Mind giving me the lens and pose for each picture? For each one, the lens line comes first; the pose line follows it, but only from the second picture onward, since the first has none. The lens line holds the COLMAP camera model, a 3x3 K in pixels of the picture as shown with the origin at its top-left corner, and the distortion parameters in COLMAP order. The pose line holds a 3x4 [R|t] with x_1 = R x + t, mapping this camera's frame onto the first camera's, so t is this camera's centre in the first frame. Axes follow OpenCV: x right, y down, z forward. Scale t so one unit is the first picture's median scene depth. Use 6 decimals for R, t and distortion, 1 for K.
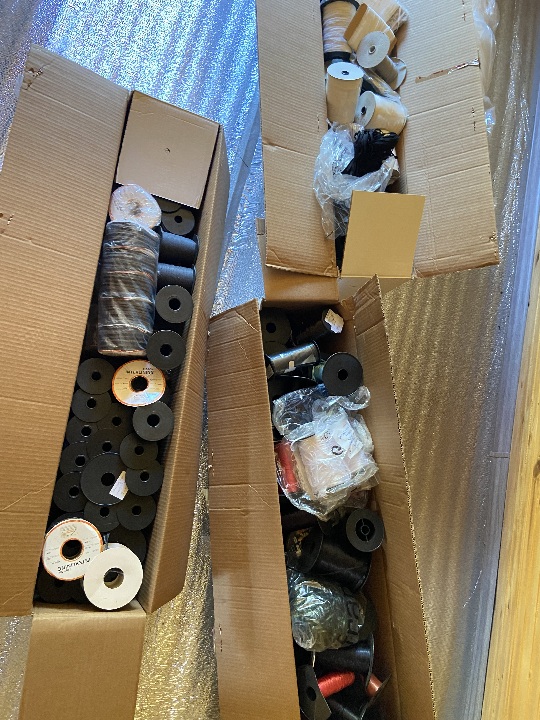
lens RADIAL K [[549.6, 0, 269.8], [0, 549.6, 357.6], [0, 0, 1]] dist [0.026549, -0.004567]
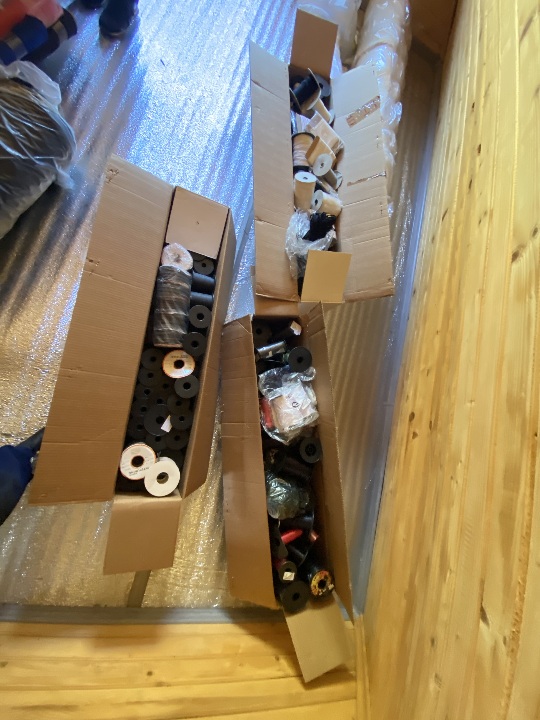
lens RADIAL K [[288.4, 0, 267.1], [0, 288.4, 360.1], [0, 0, 1]] dist [0.002280, -0.000084]
pose [[0.999887, 0.014201, 0.004989, 0.026728], [-0.014473, 0.998119, 0.059567, -0.019771], [-0.004134, -0.059633, 0.998212, 0.111560]]
